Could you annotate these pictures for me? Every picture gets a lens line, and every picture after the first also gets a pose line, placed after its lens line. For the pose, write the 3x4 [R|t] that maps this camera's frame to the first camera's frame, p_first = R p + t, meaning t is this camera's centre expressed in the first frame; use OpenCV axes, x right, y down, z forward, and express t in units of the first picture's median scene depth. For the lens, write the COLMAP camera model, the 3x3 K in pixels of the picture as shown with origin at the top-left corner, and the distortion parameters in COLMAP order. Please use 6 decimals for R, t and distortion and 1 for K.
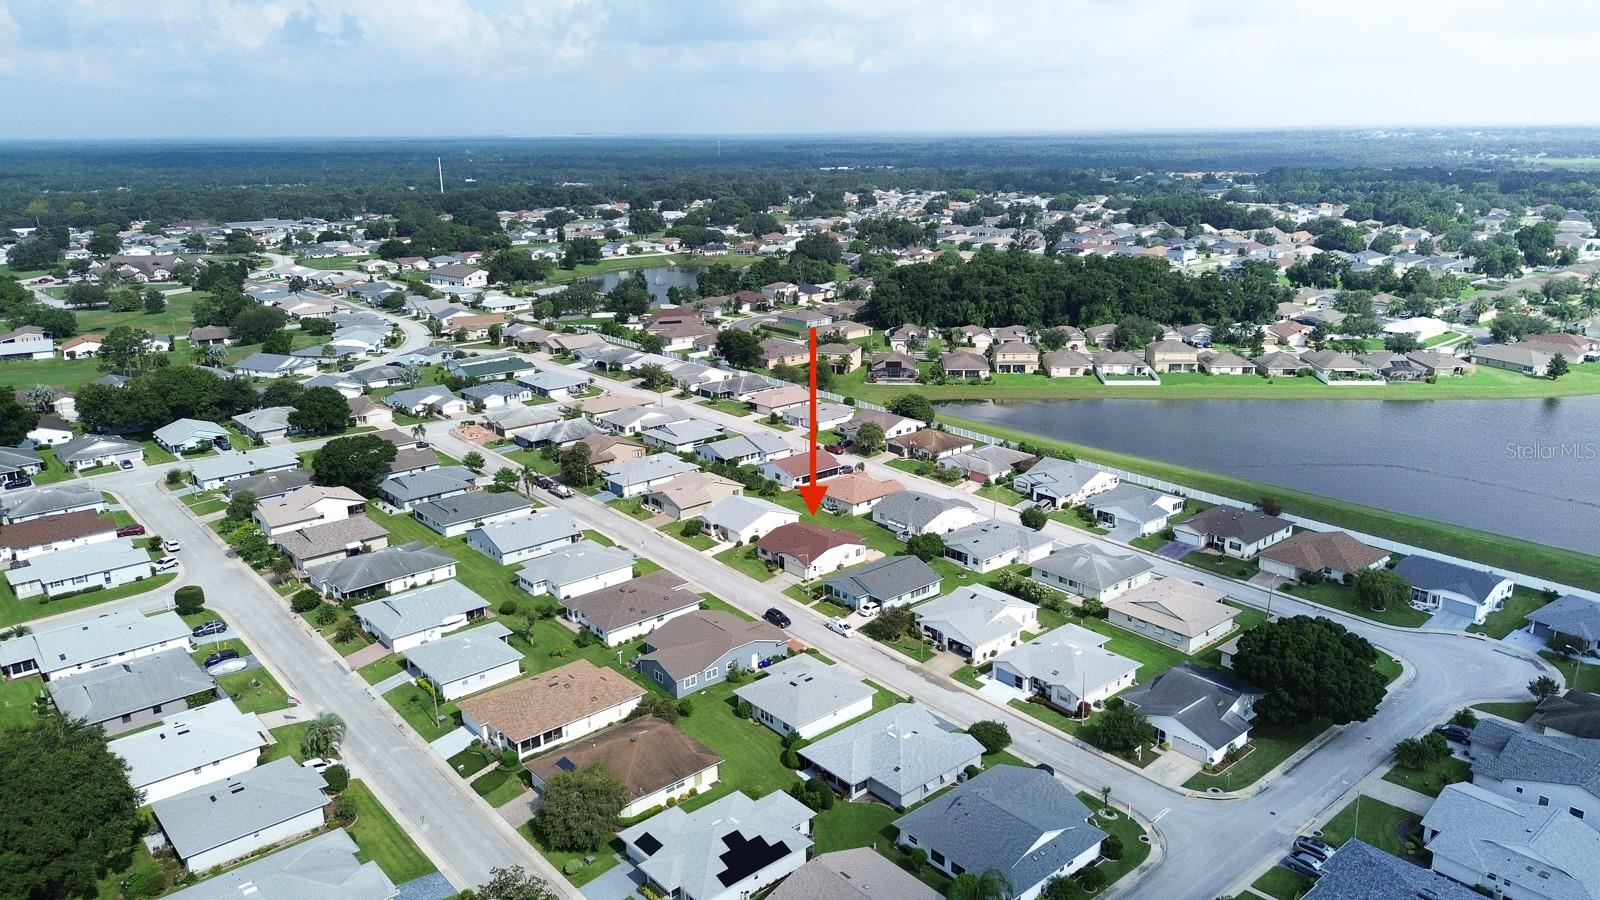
lens RADIAL K [[1120.5, 0, 800.0], [0, 1120.5, 450.0], [0, 0, 1]] dist [0.076926, -0.069743]
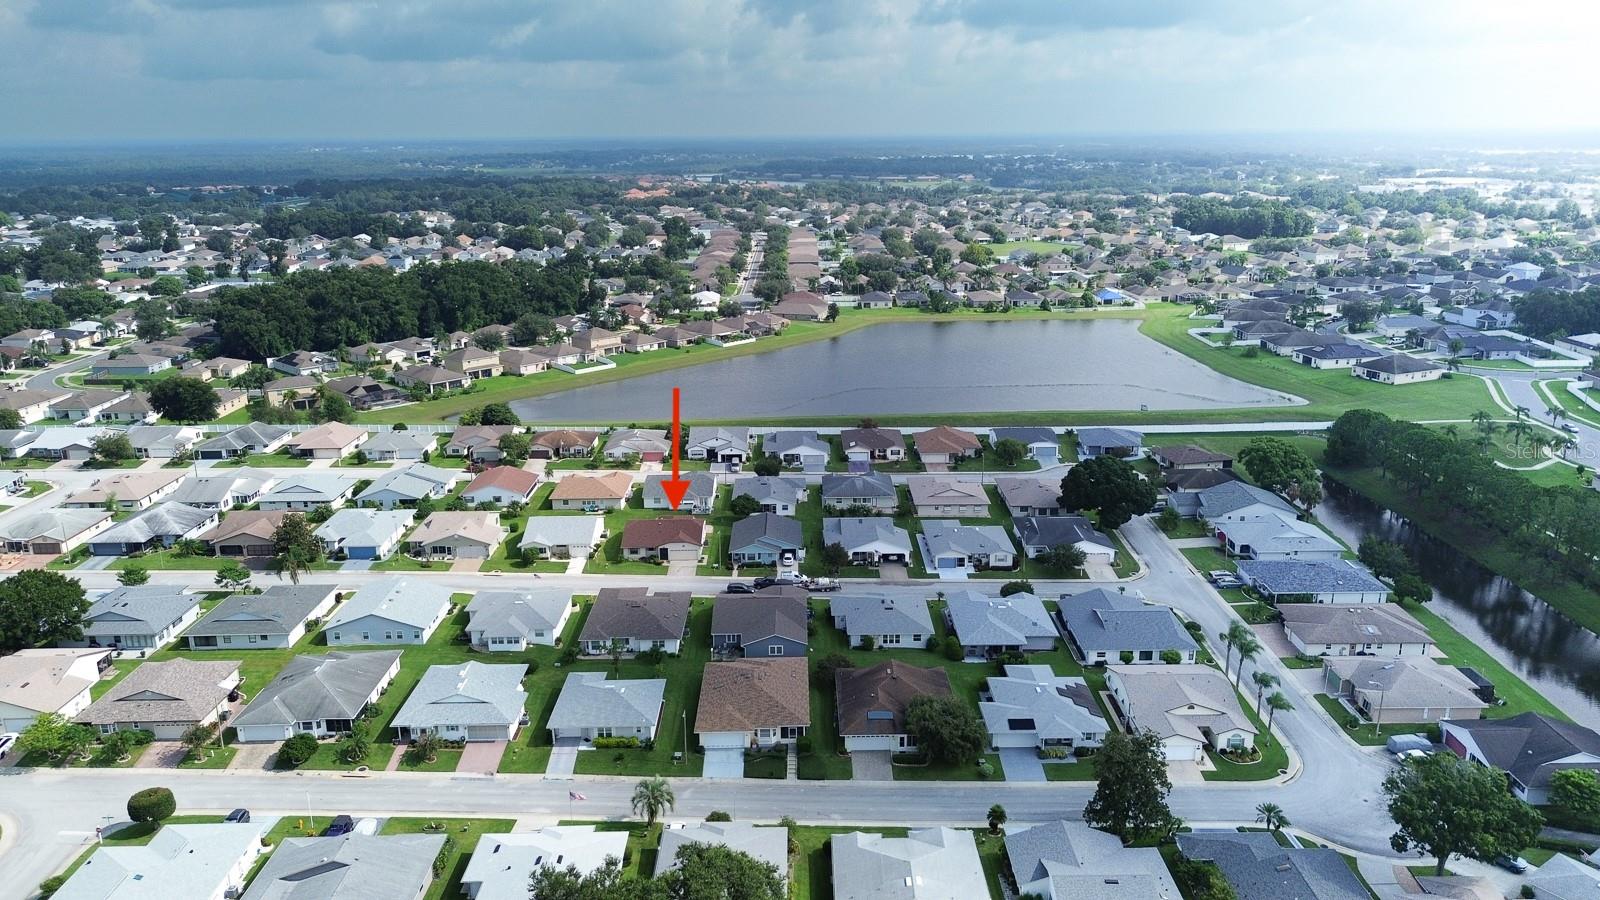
lens RADIAL K [[1120.5, 0, 800.0], [0, 1120.5, 450.0], [0, 0, 1]] dist [0.076926, -0.069743]
pose [[0.654963, -0.202528, 0.728015, -0.513310], [0.210712, 0.974151, 0.081433, -0.038637], [-0.725688, 0.100066, 0.680708, 0.152327]]
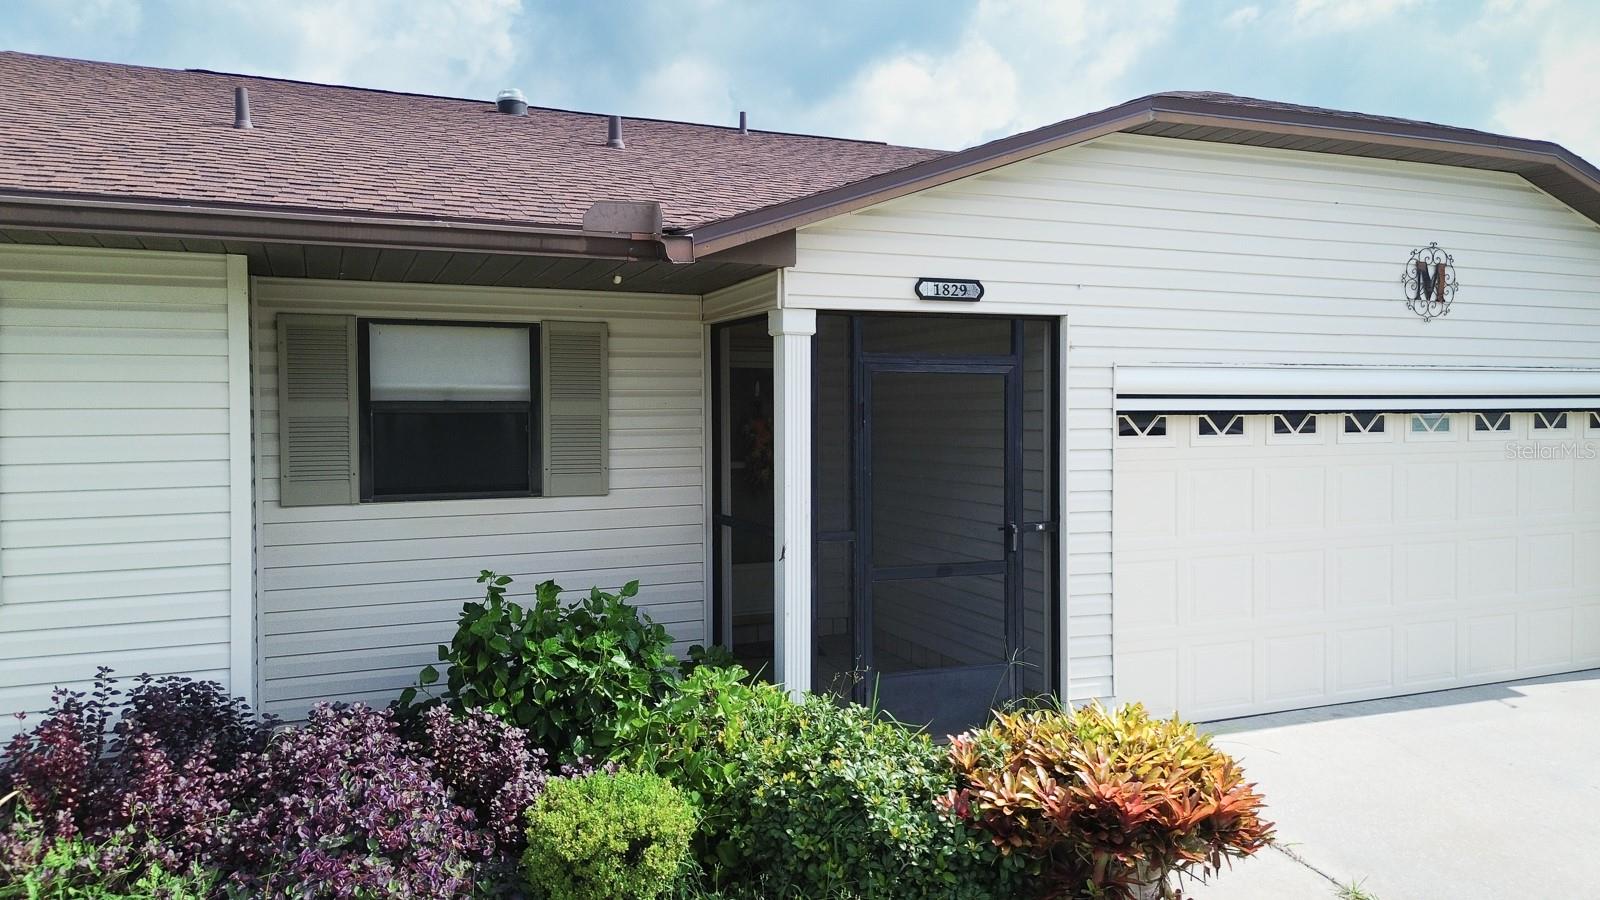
lens RADIAL K [[1120.5, 0, 800.0], [0, 1120.5, 450.0], [0, 0, 1]] dist [0.076926, -0.069743]
pose [[0.315712, -0.028163, 0.948437, -0.033582], [0.259127, 0.964123, -0.057628, 0.077161], [-0.912787, 0.263959, 0.311683, 0.768887]]
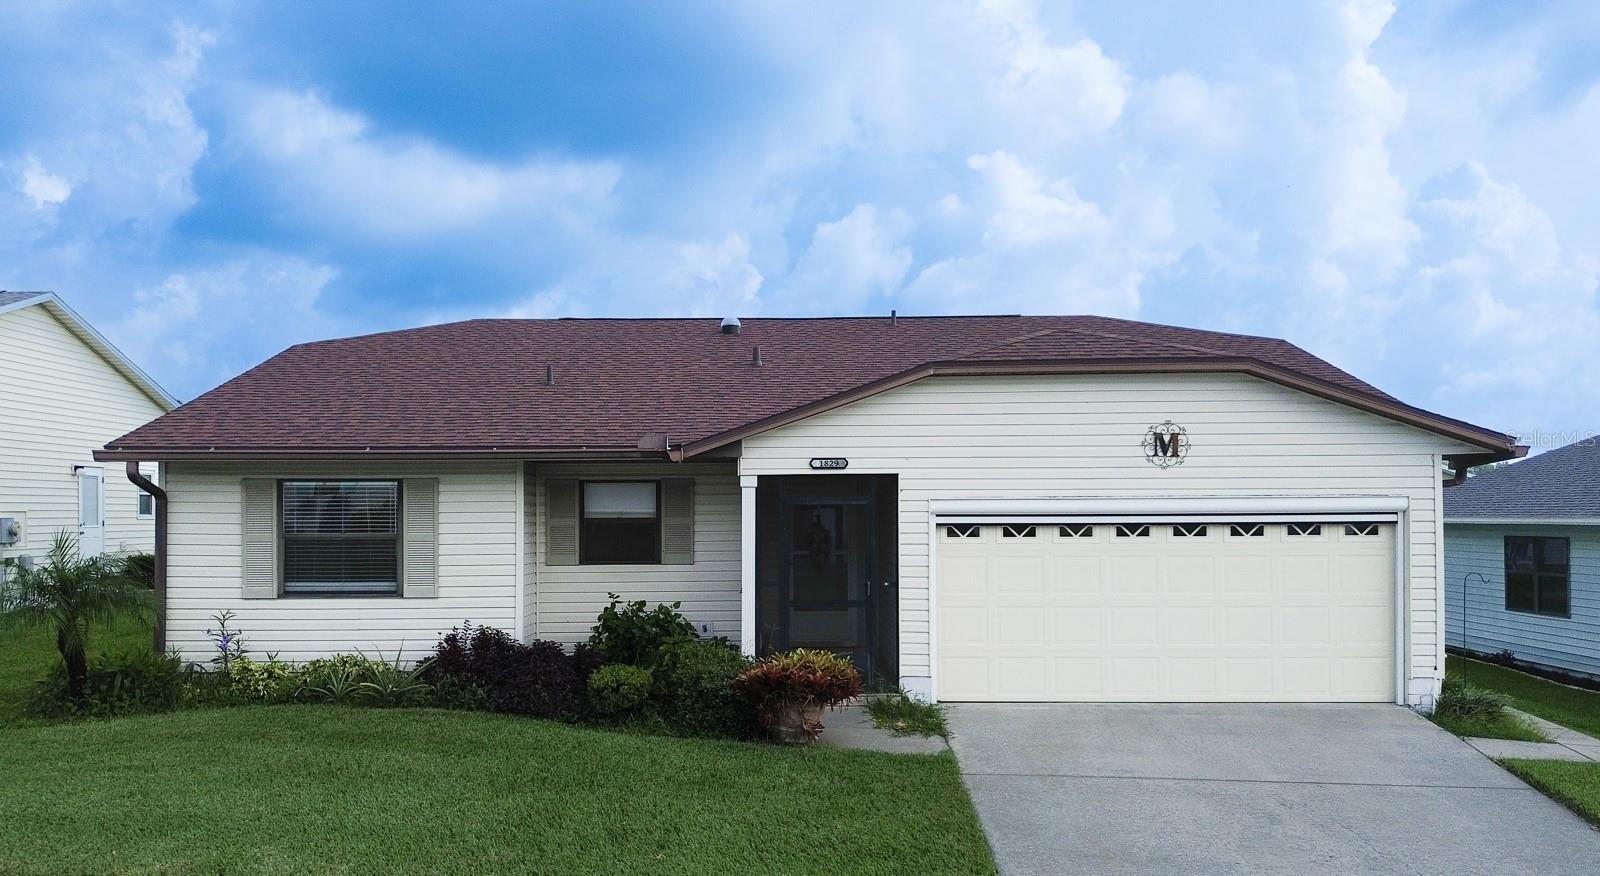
lens RADIAL K [[1305.8, 0, 770.8], [0, 1305.8, 516.0], [0, 0, 1]] dist [0.077877, -0.139559]
pose [[0.680999, 0.000386, 0.732284, -0.052118], [0.199219, 0.962185, -0.185774, 0.085292], [-0.704664, 0.272397, 0.655170, 0.738590]]
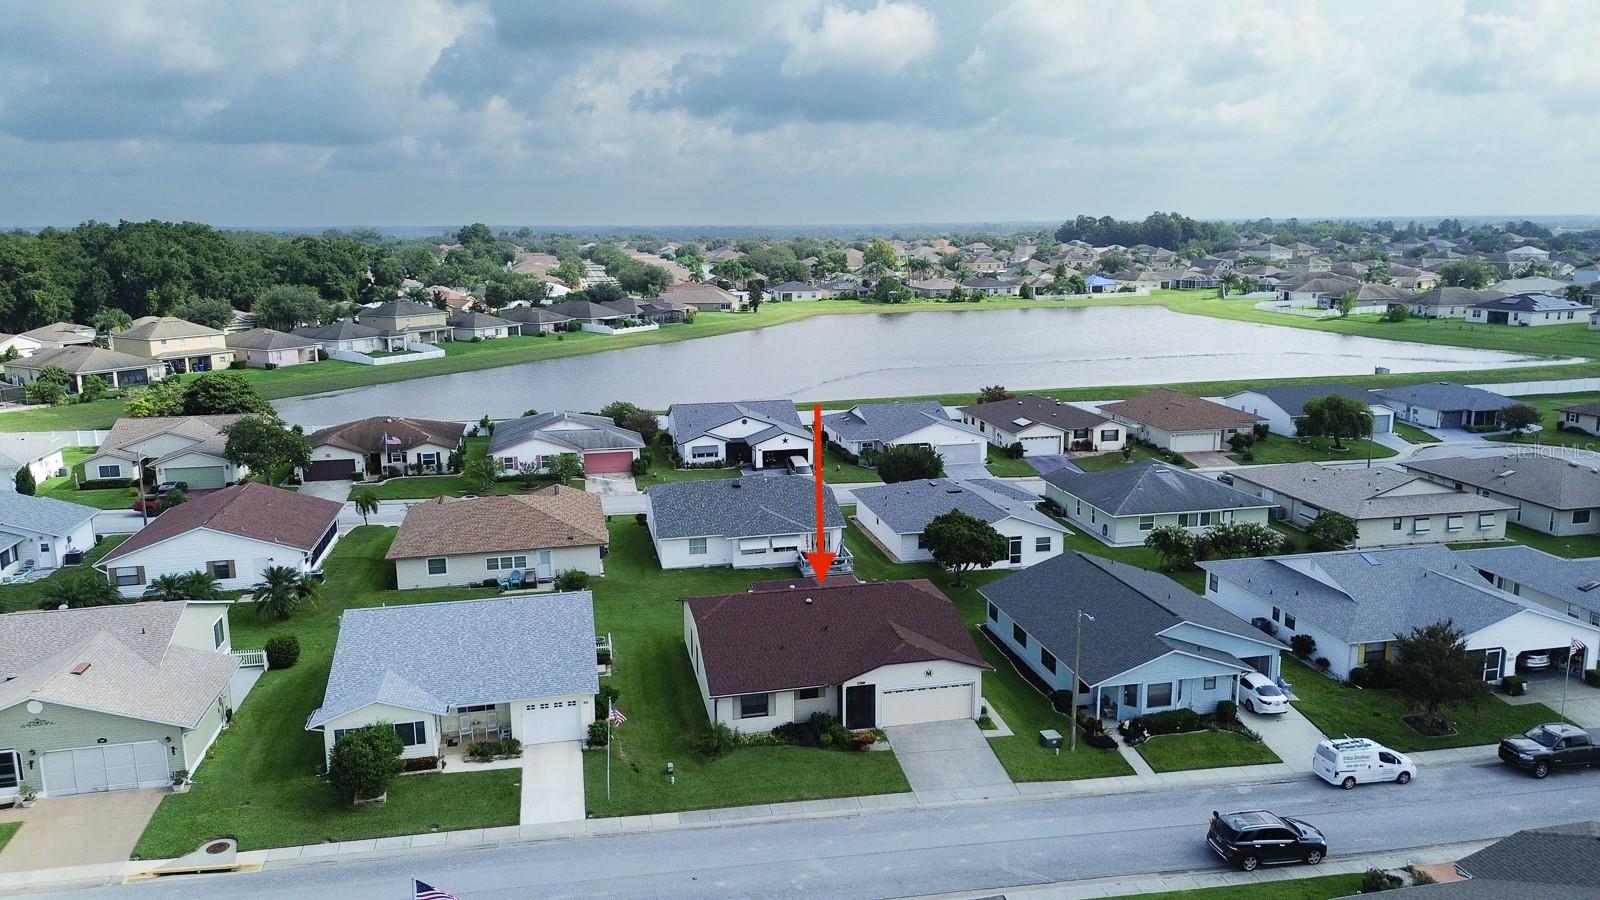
lens RADIAL K [[1125.3, 0, 807.1], [0, 1125.3, 443.2], [0, 0, 1]] dist [0.062596, -0.044977]
pose [[0.480468, -0.163030, 0.861726, -0.202700], [0.241453, 0.969188, 0.048736, 0.012860], [-0.843120, 0.184650, 0.505028, 0.658310]]
